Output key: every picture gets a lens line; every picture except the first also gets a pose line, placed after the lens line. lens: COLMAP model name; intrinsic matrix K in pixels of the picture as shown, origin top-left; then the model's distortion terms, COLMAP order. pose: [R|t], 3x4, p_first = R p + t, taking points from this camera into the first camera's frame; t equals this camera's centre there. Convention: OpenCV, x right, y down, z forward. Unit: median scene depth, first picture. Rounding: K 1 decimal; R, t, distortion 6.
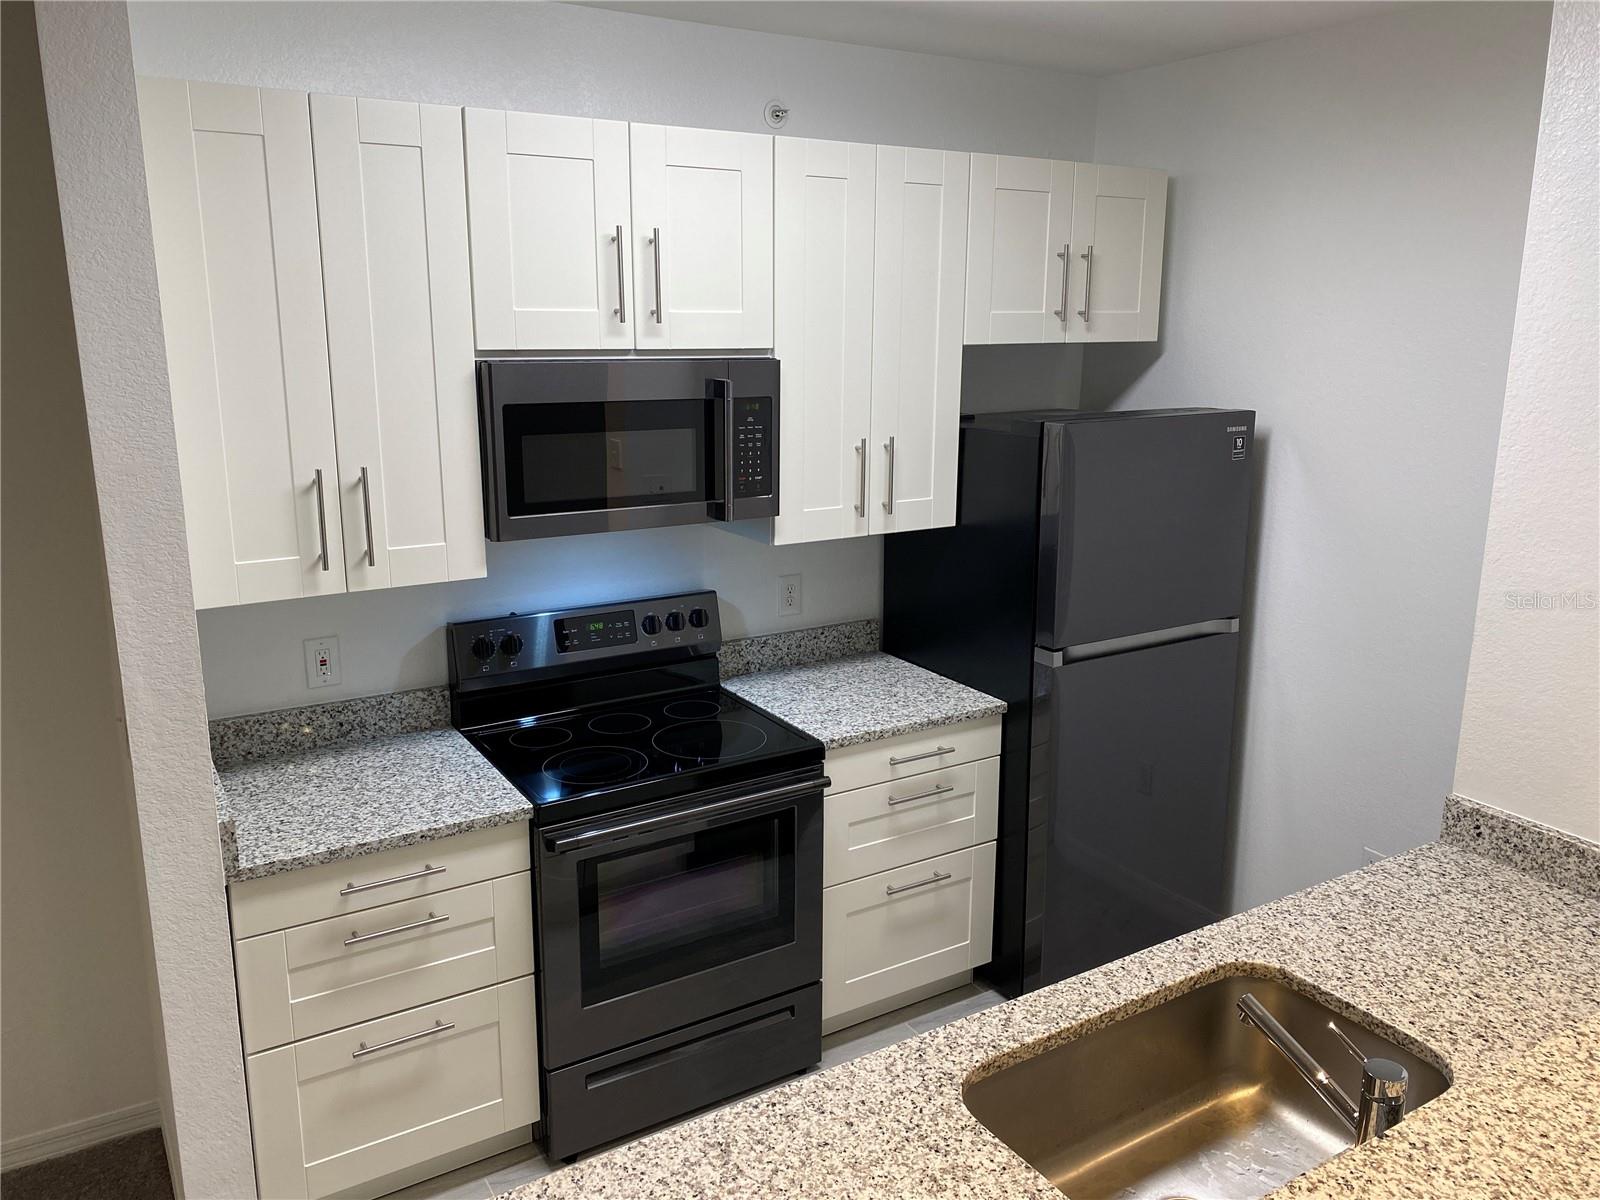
lens RADIAL K [[1211.7, 0, 801.5], [0, 1211.7, 594.4], [0, 0, 1]] dist [0.062641, -0.046613]
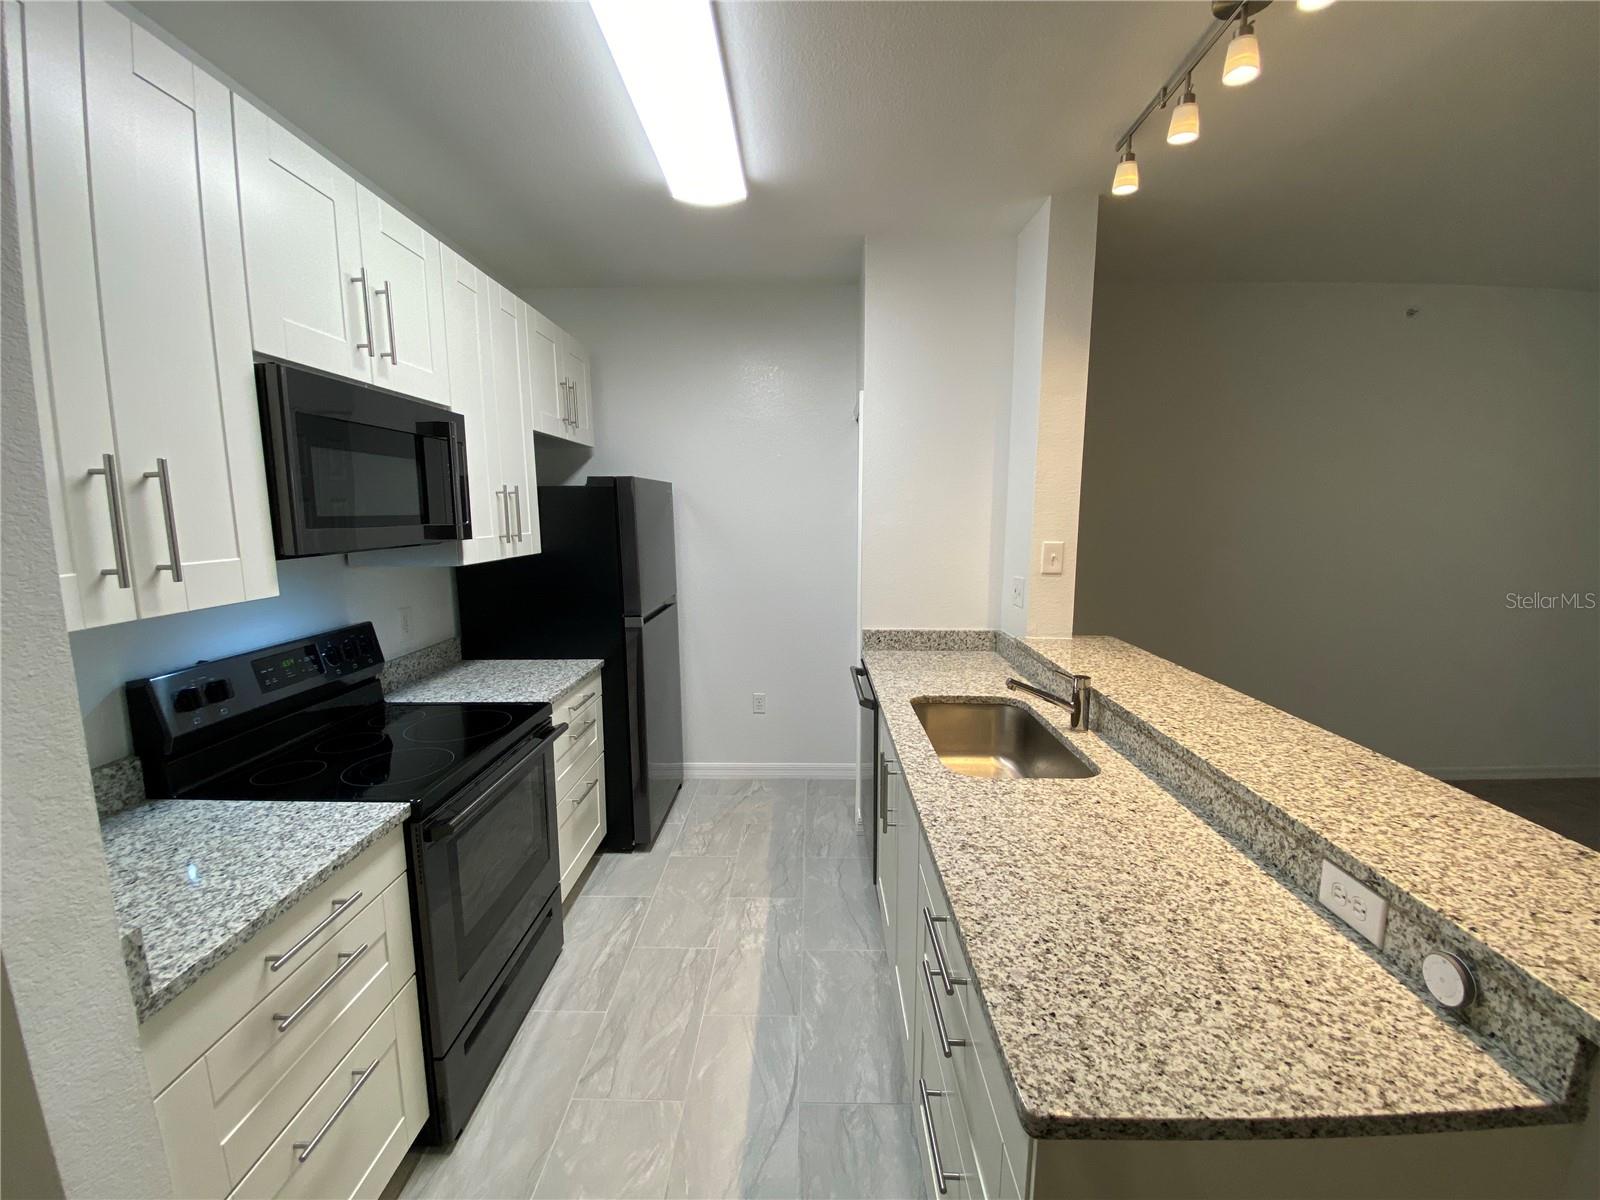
lens RADIAL K [[640.3, 0, 797.3], [0, 640.3, 601.1], [0, 0, 1]] dist [-0.021287, -0.005363]
pose [[0.541866, -0.126772, 0.830849, -0.411605], [0.197539, 0.980076, 0.020709, 0.054383], [-0.816921, 0.152904, 0.556112, 0.371260]]
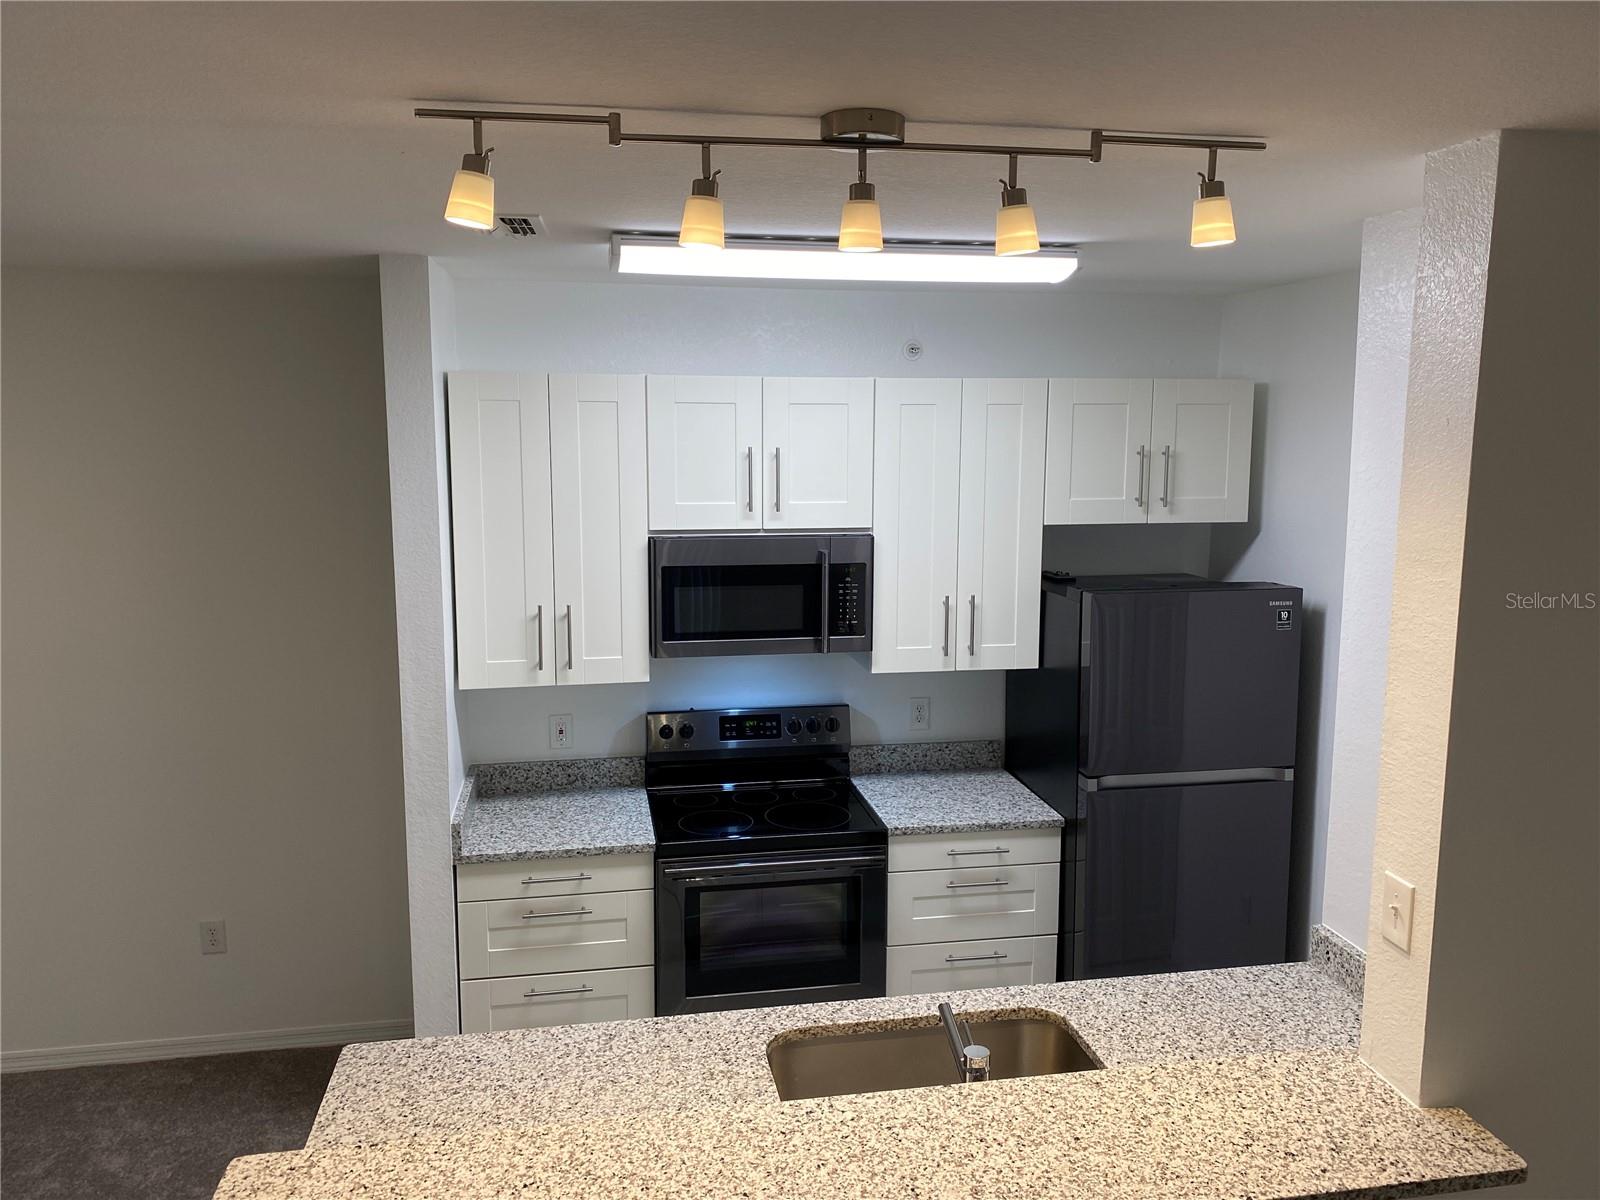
lens RADIAL K [[1211.7, 0, 801.3], [0, 1211.7, 583.7], [0, 0, 1]] dist [0.062641, -0.046613]
pose [[0.932383, 0.046013, -0.358532, 0.394045], [-0.081065, 0.993218, -0.083348, -0.022823], [0.352265, 0.106776, 0.929789, -0.275582]]
